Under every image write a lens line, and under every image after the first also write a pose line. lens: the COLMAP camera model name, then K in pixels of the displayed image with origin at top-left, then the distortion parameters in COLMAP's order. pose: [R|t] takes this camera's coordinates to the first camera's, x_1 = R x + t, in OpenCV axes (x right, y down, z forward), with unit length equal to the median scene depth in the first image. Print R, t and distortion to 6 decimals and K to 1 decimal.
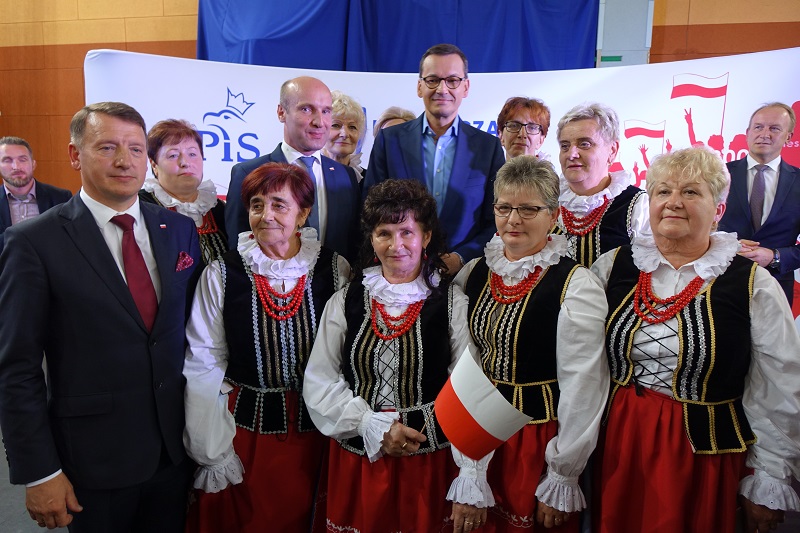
lens RADIAL K [[551.5, 0, 400.0], [0, 551.5, 266.5], [0, 0, 1]] dist [-0.000910, 0.000597]
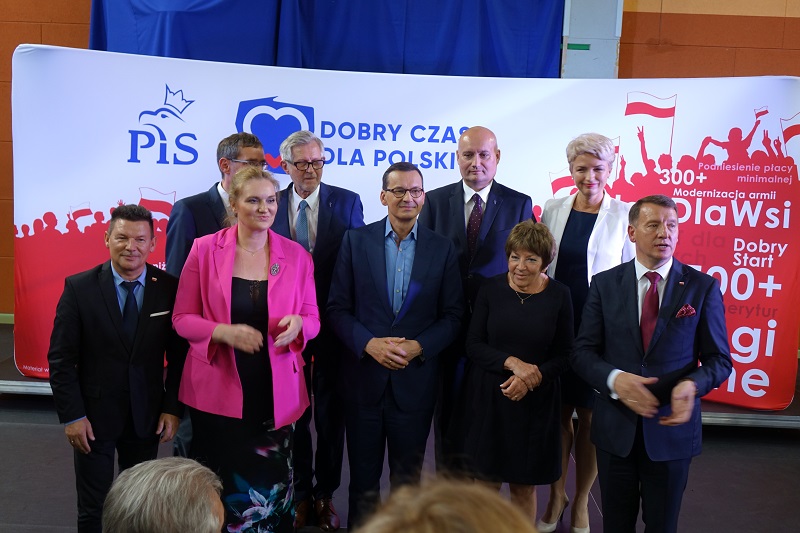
lens RADIAL K [[861.2, 0, 400.0], [0, 861.2, 266.5], [0, 0, 1]] dist [-0.005269, -0.013561]
pose [[0.992041, 0.009732, 0.125539, -0.101346], [-0.008962, 0.999937, -0.006697, -0.014181], [-0.125596, 0.005519, 0.992066, -0.466653]]
